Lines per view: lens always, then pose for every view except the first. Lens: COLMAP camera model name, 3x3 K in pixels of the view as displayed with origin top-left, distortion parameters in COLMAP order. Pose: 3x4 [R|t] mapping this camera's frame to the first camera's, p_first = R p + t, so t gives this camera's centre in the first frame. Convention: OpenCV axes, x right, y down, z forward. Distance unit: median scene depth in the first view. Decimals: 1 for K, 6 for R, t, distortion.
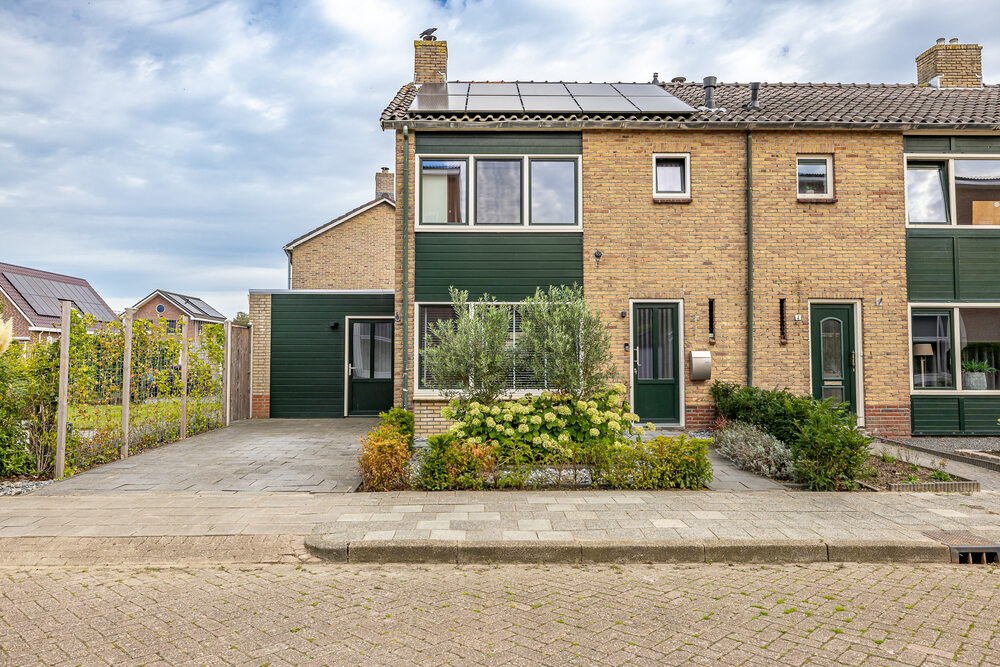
lens RADIAL K [[687.2, 0, 499.5], [0, 687.2, 330.8], [0, 0, 1]] dist [-0.004740, 0.004271]
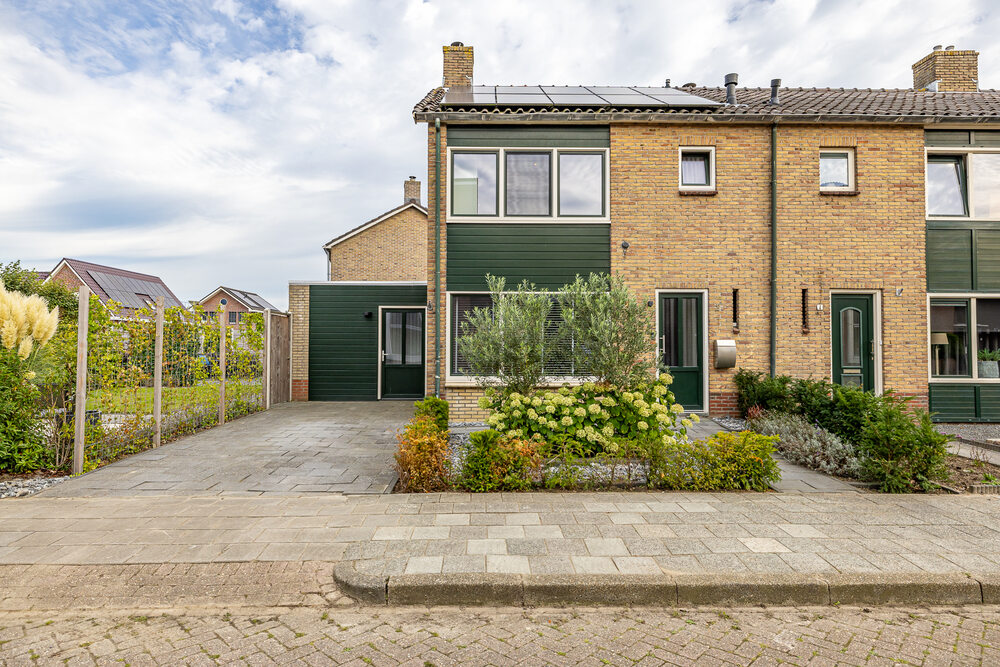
lens RADIAL K [[547.9, 0, 499.6], [0, 547.9, 333.8], [0, 0, 1]] dist [0.003377, -0.000861]
pose [[0.999997, 0.002336, -0.000262, -0.043836], [-0.002330, 0.999744, 0.022503, 0.003022], [0.000314, -0.022502, 0.999747, 0.179599]]
